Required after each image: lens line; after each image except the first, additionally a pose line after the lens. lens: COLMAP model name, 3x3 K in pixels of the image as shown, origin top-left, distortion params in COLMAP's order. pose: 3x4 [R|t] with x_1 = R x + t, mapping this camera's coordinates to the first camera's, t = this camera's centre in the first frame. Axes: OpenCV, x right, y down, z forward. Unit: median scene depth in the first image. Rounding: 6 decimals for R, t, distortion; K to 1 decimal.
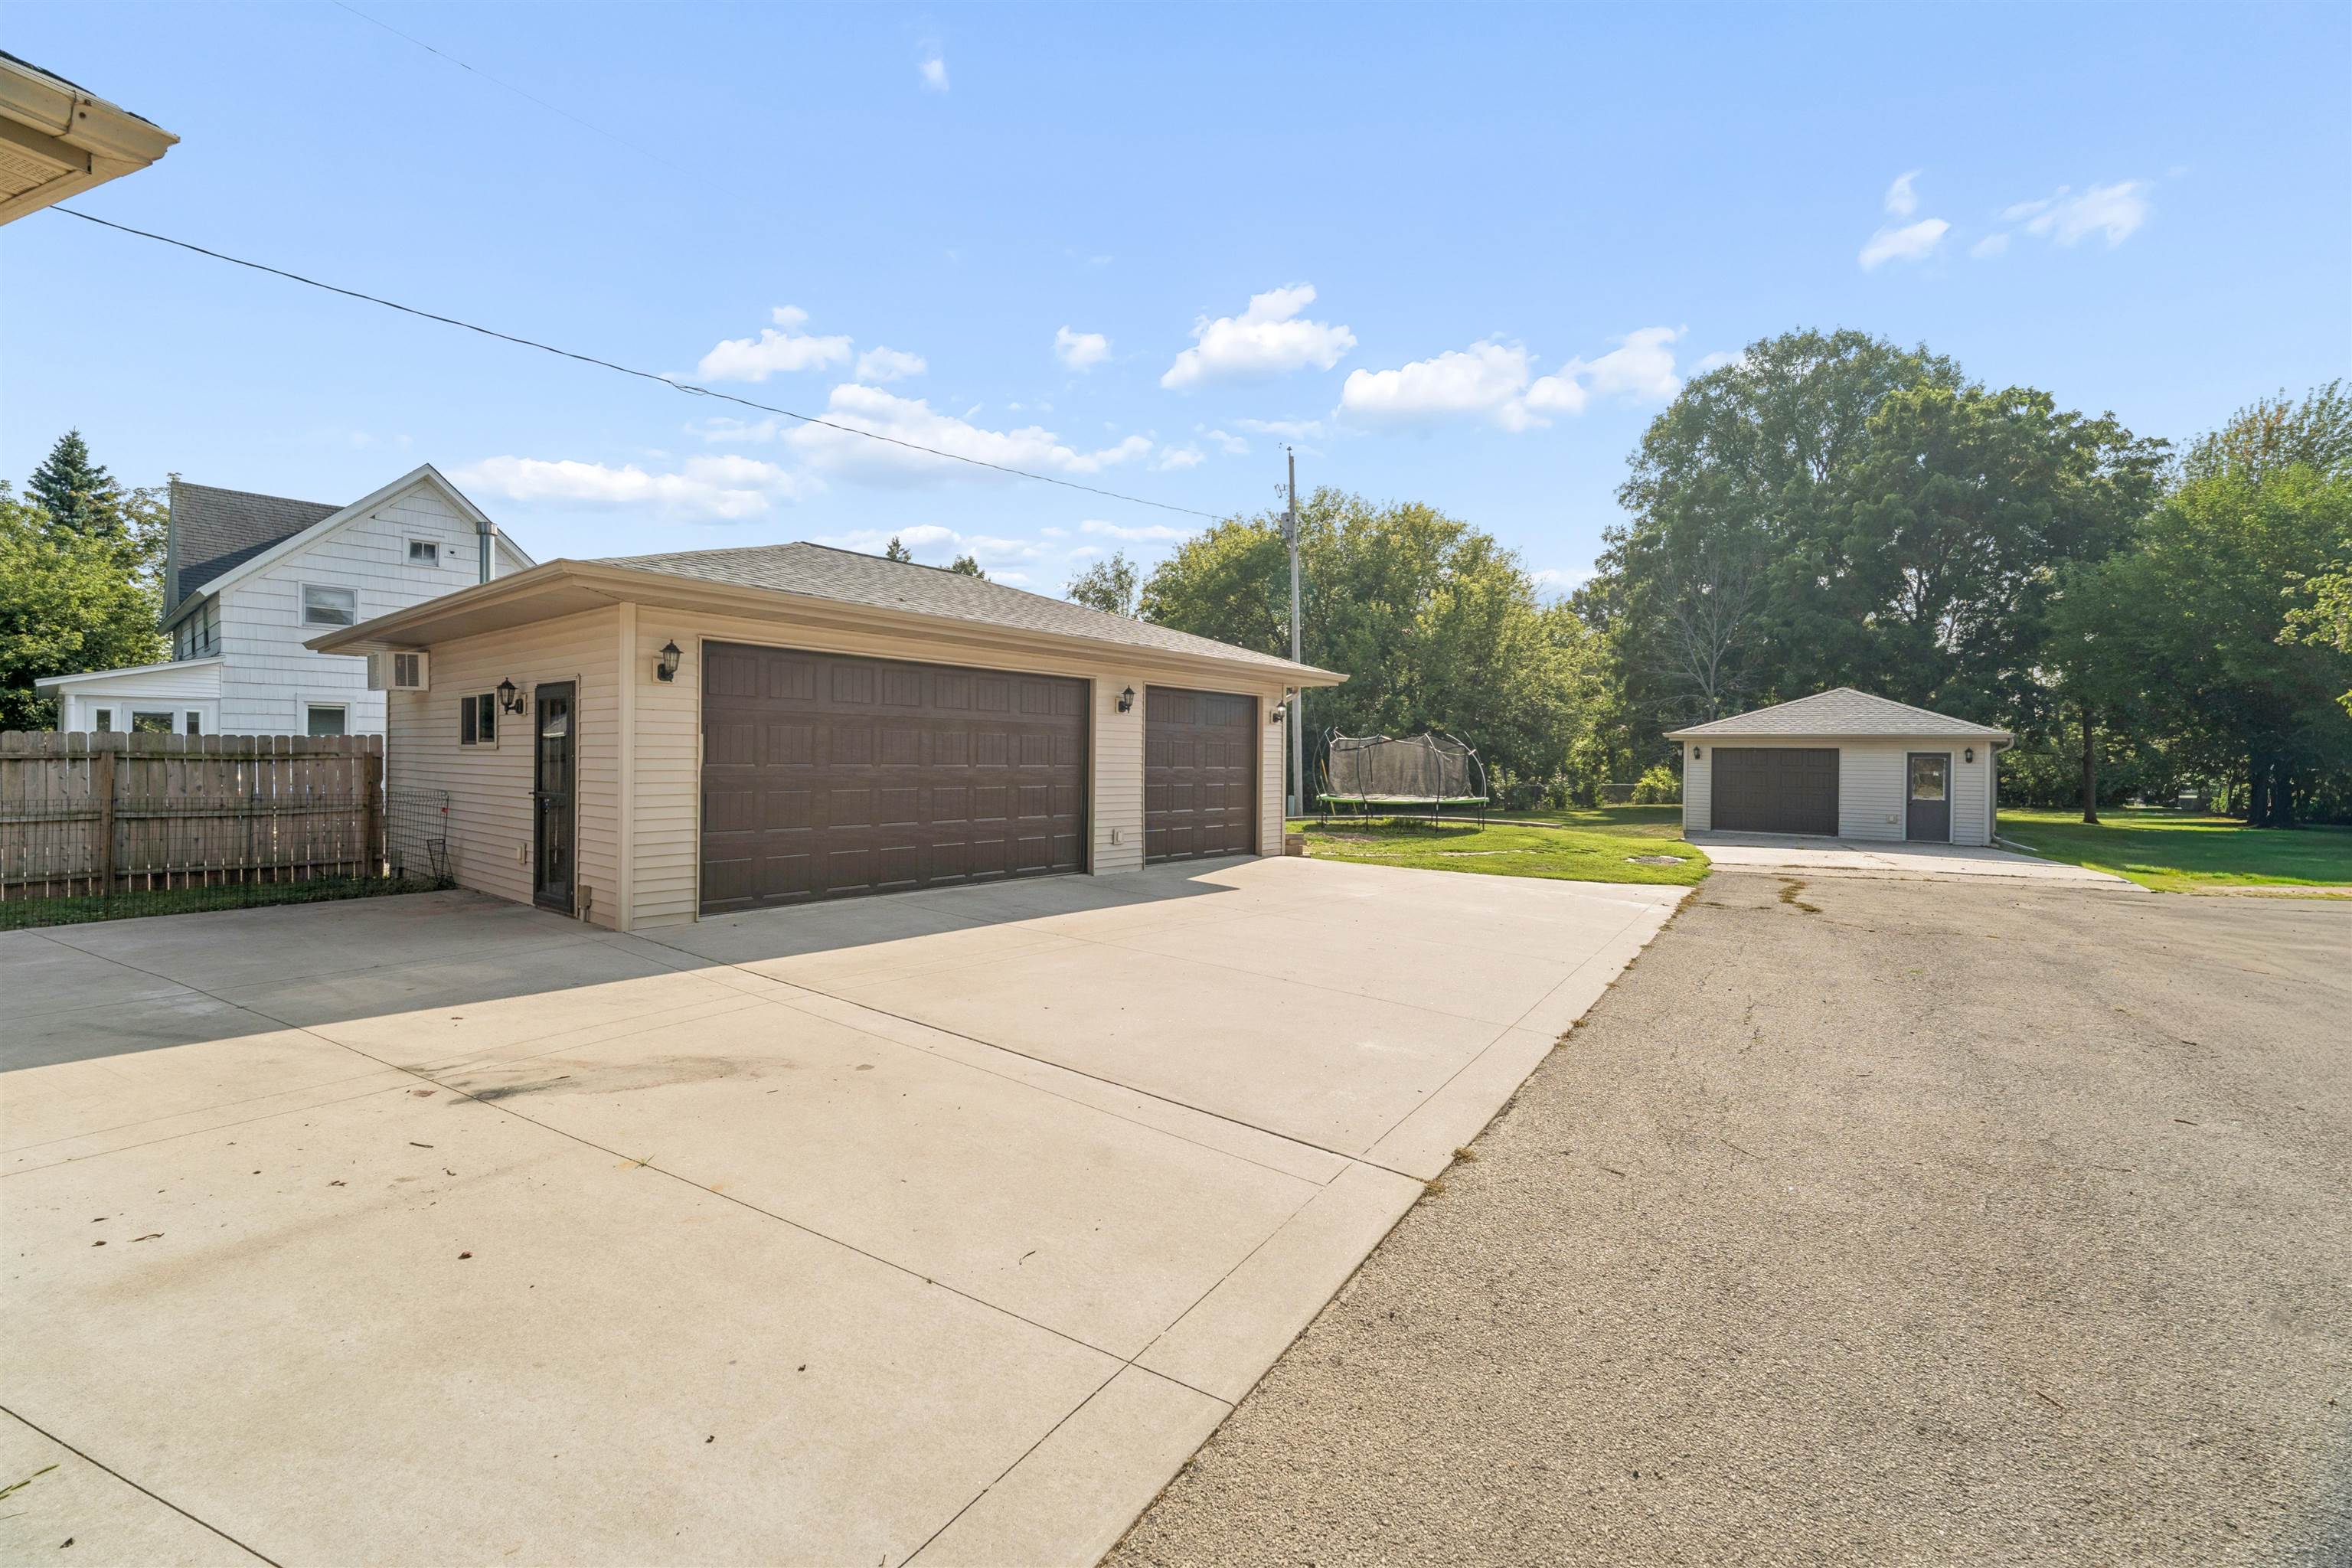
lens RADIAL K [[1000.5, 0, 1169.4], [0, 1000.5, 770.6], [0, 0, 1]] dist [0.001047, -0.001249]
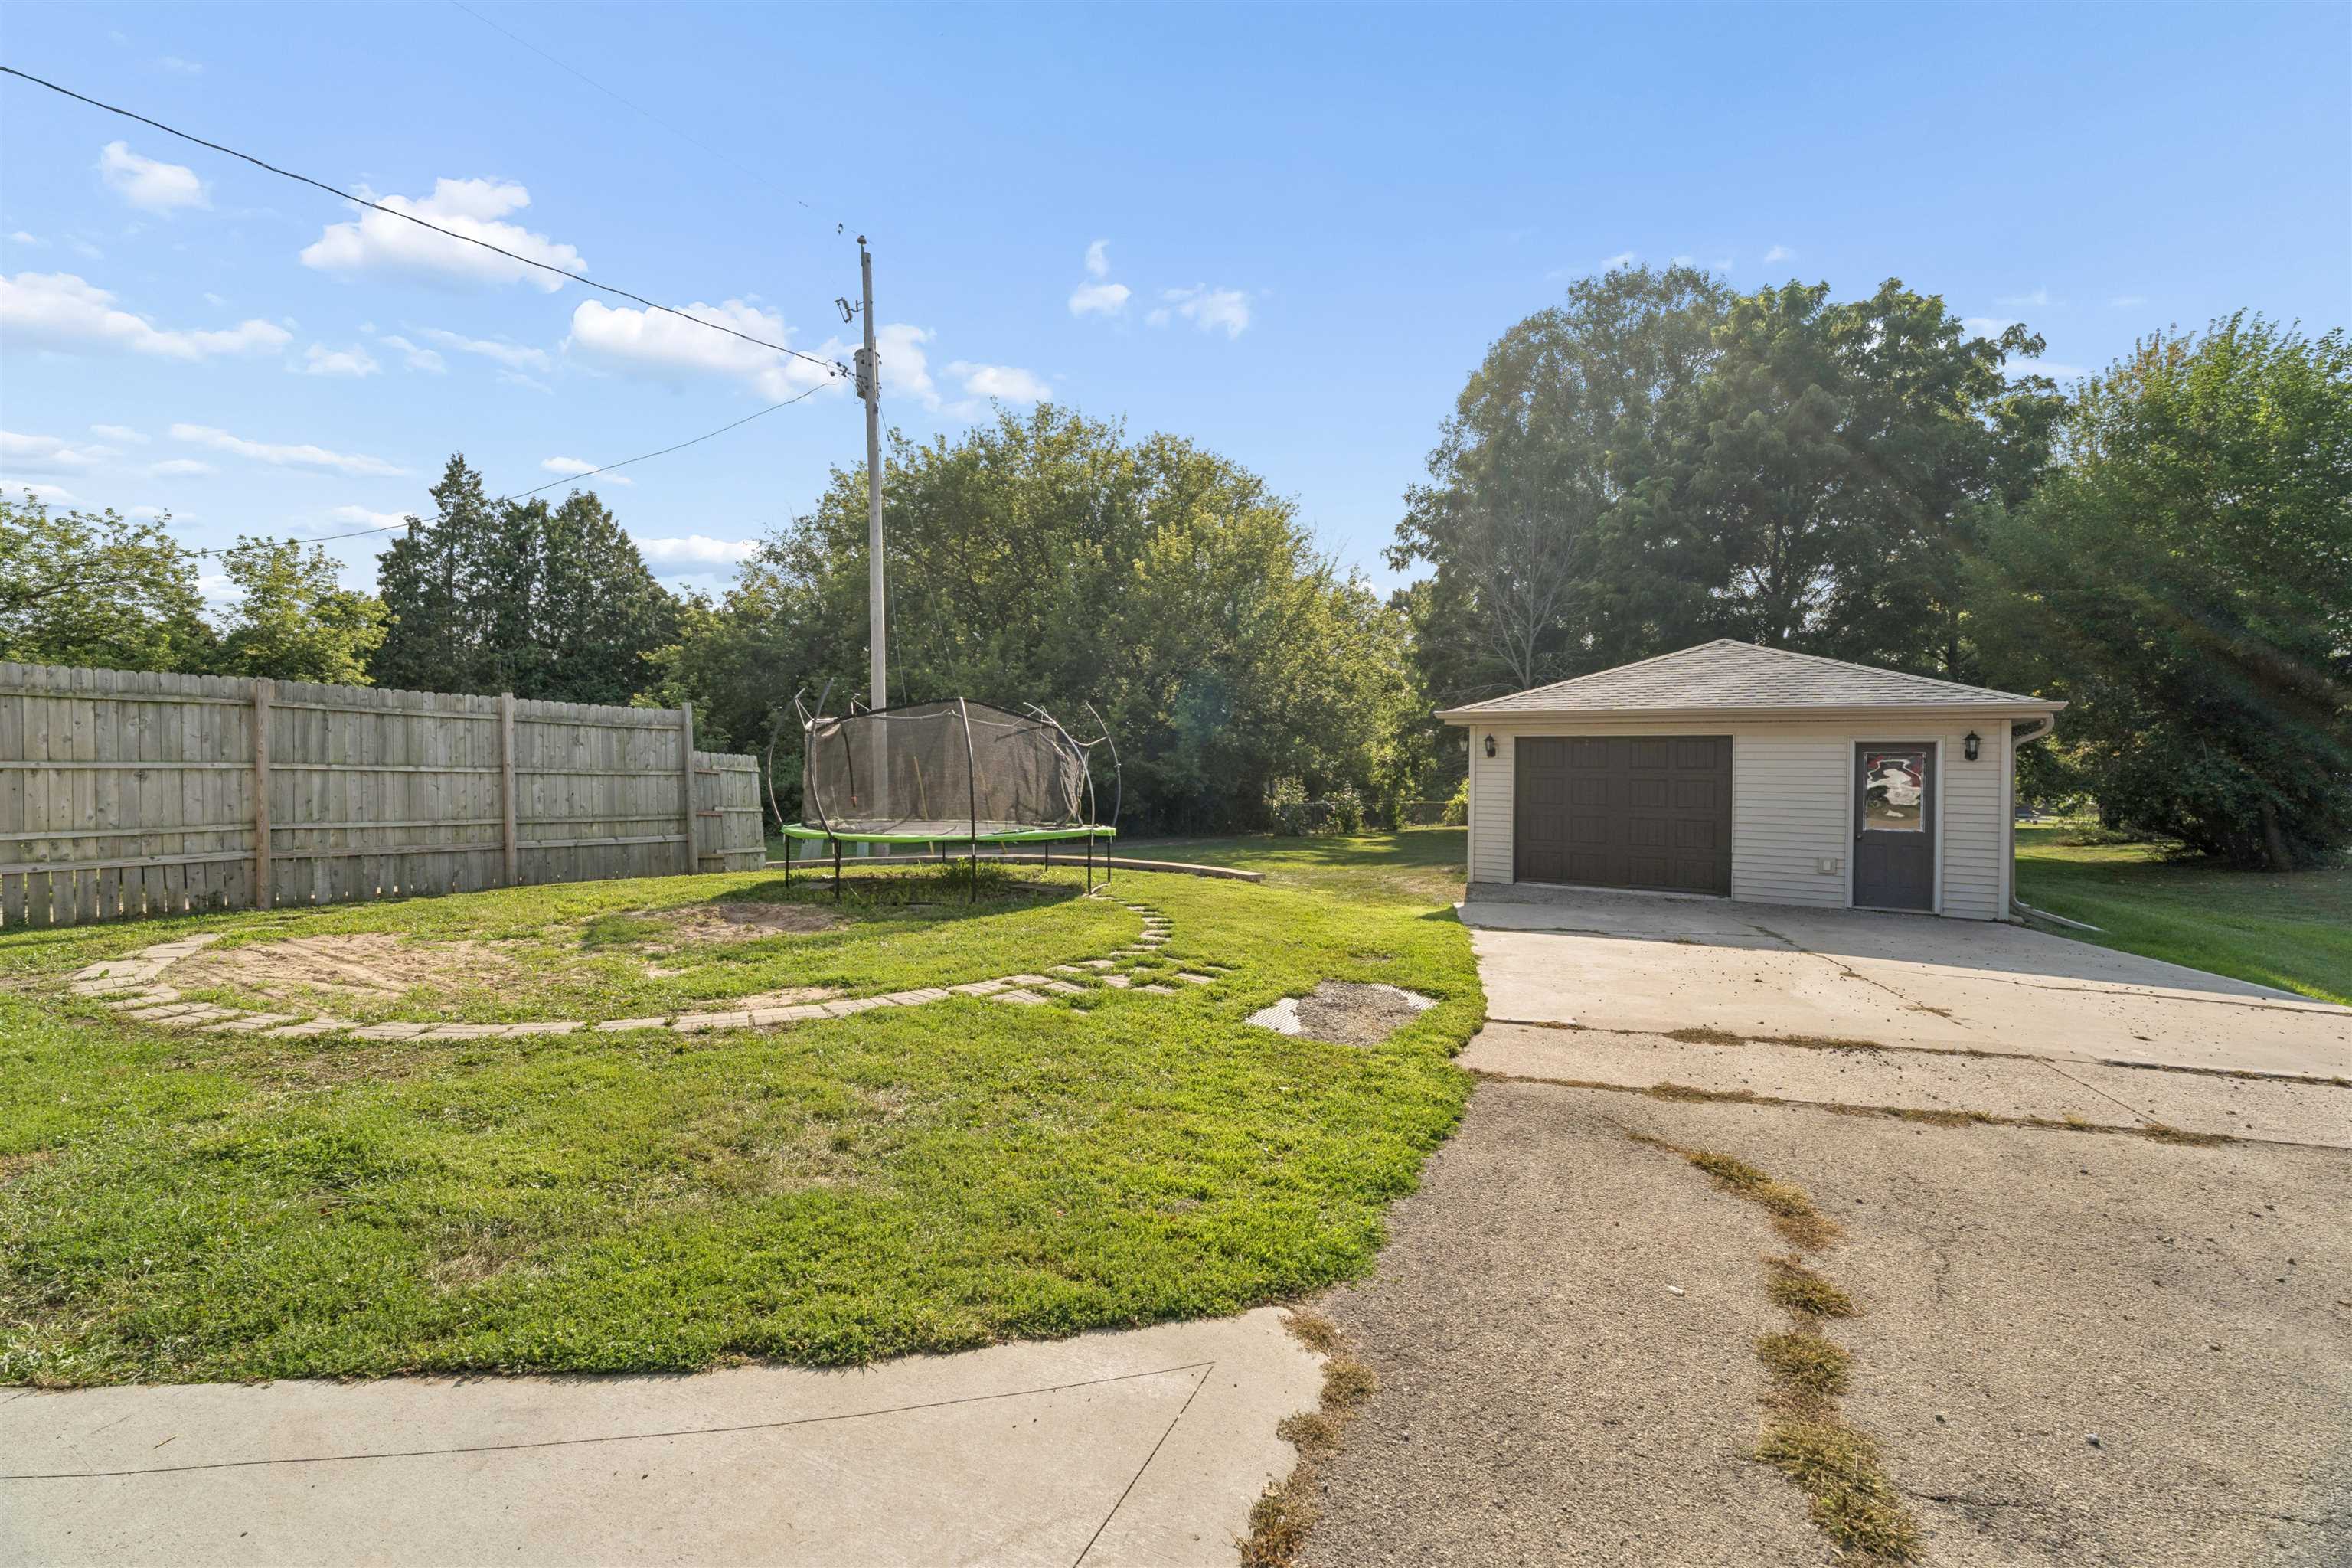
lens RADIAL K [[1000.5, 0, 1173.5], [0, 1000.5, 777.8], [0, 0, 1]] dist [0.001047, -0.001249]
pose [[0.989204, 0.005699, 0.146435, 0.284773], [-0.004256, 0.999939, -0.010167, 0.007212], [-0.146484, 0.009434, 0.989168, 0.498004]]
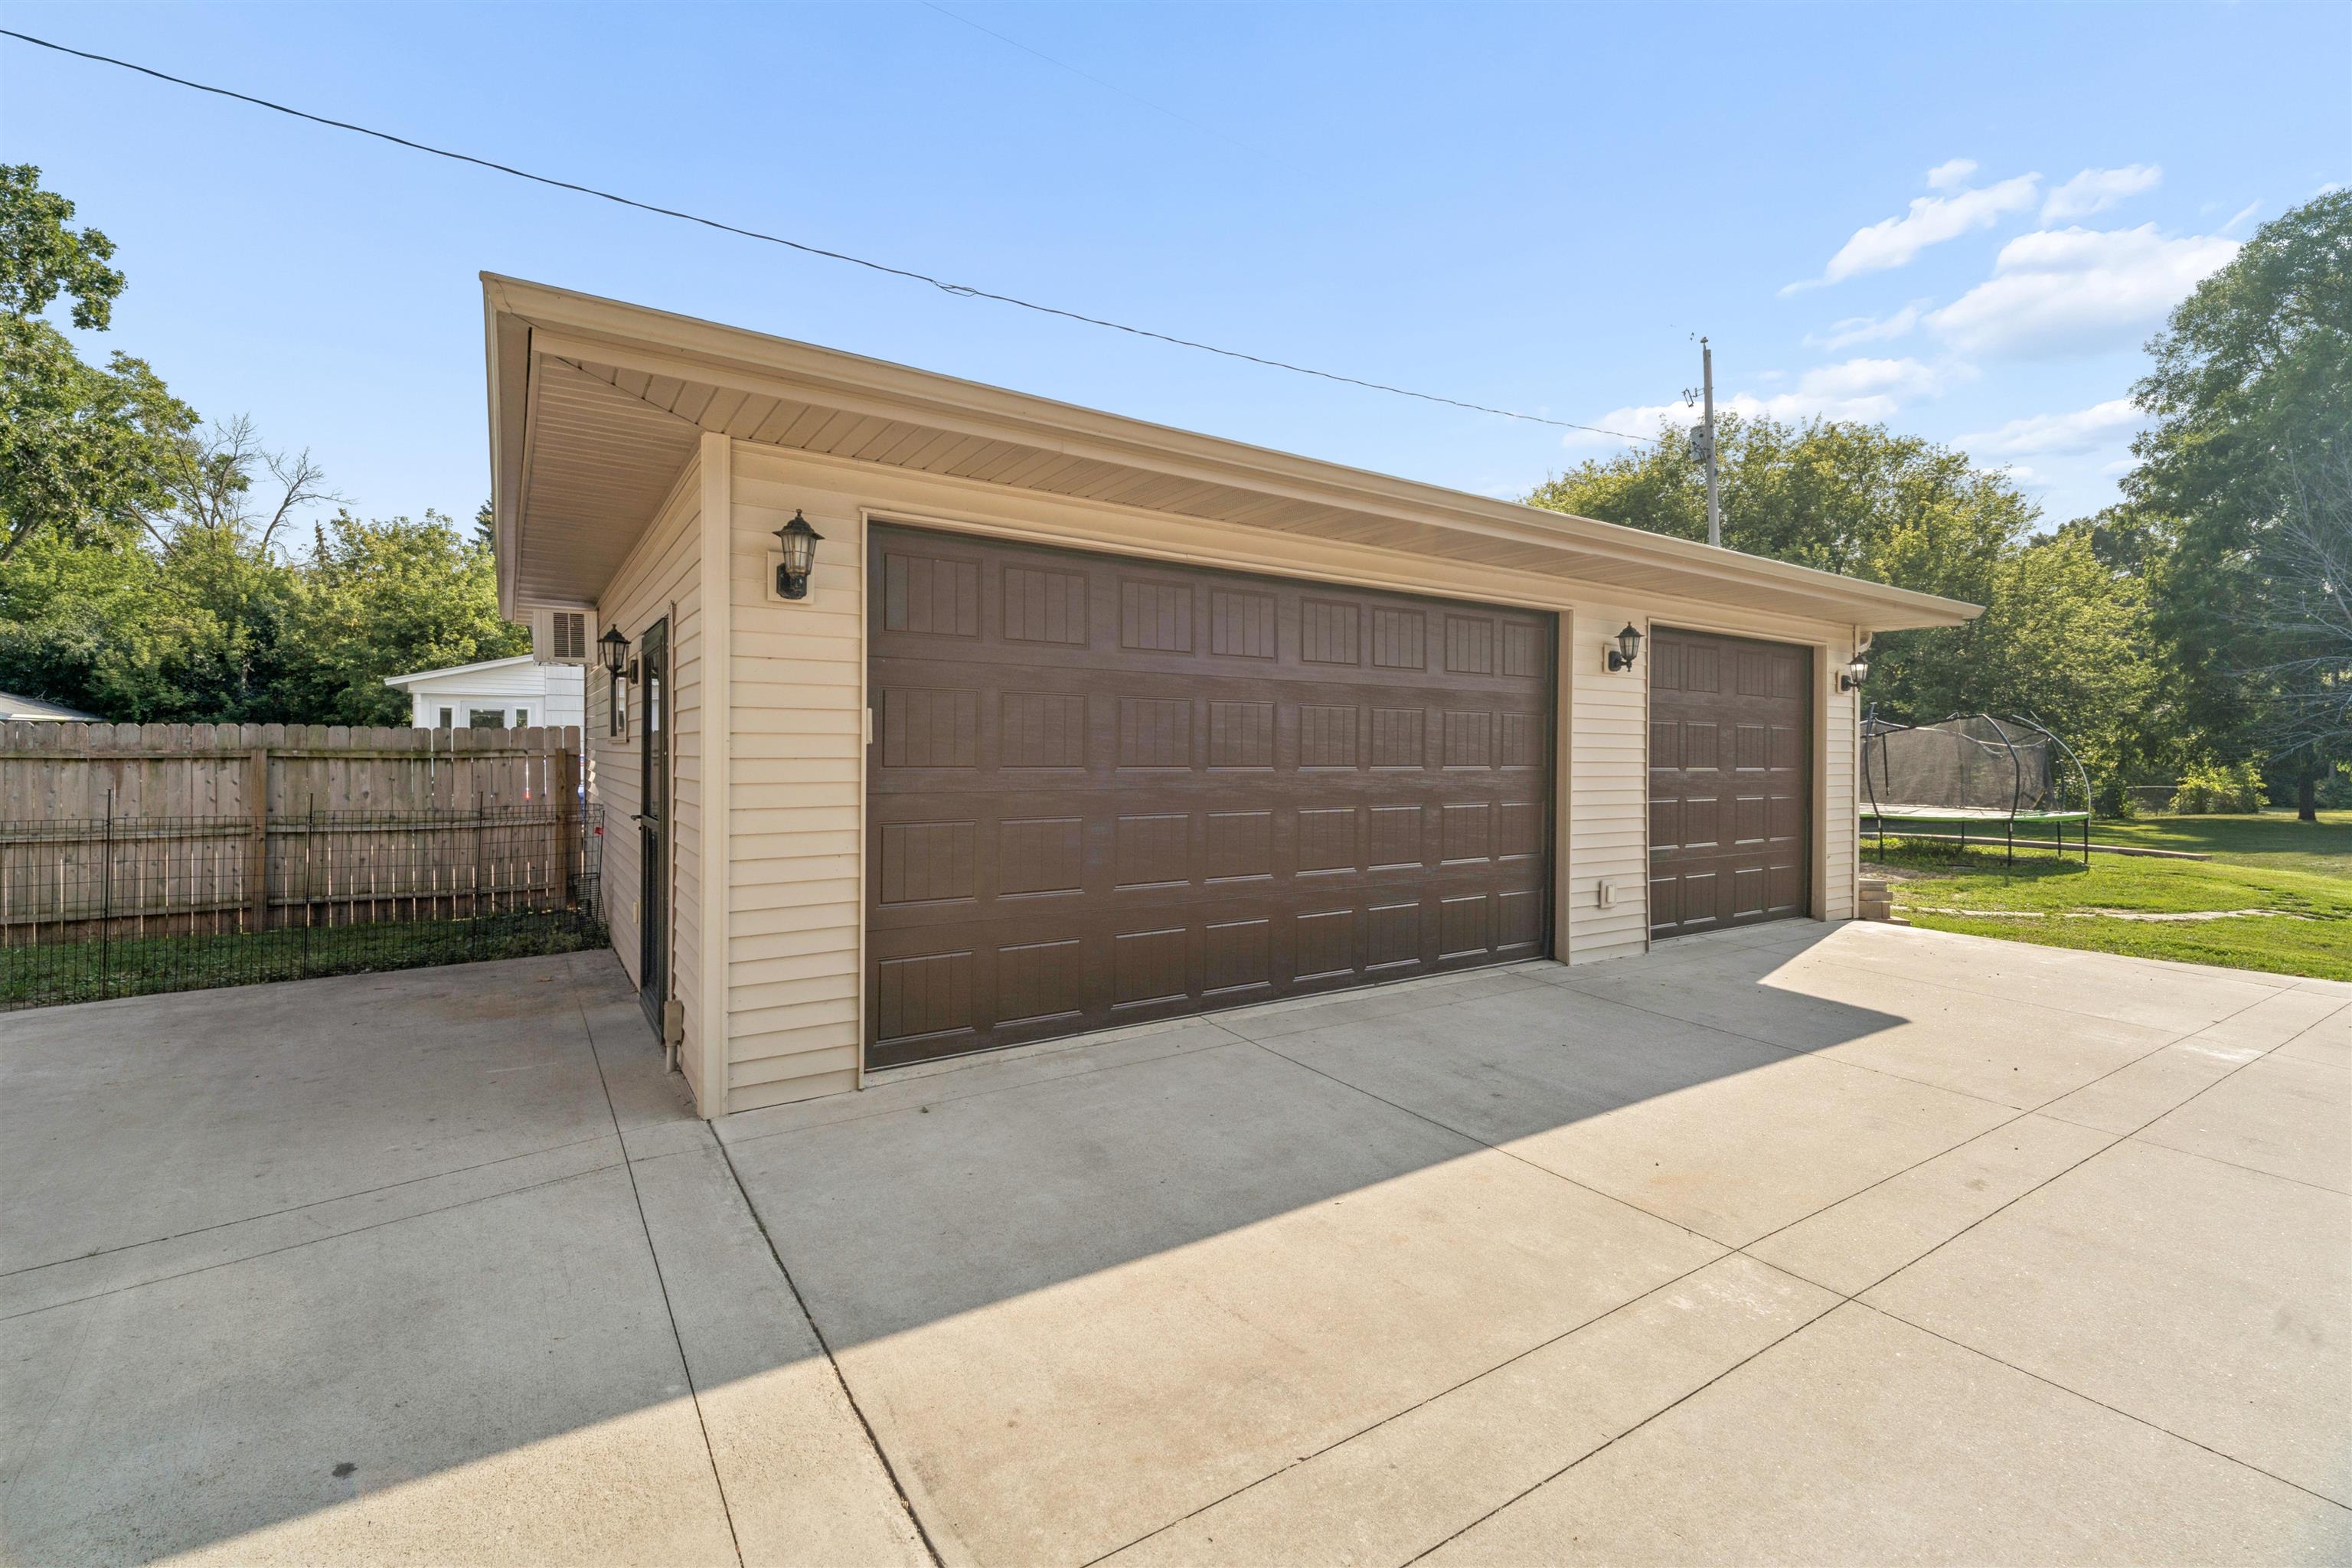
lens RADIAL K [[1000.5, 0, 1154.9], [0, 1000.5, 763.0], [0, 0, 1]] dist [0.001047, -0.001249]
pose [[0.955106, 0.000212, -0.296263, -0.067431], [-0.000732, 0.999998, -0.001646, -0.003236], [0.296262, 0.001789, 0.955105, 0.207197]]
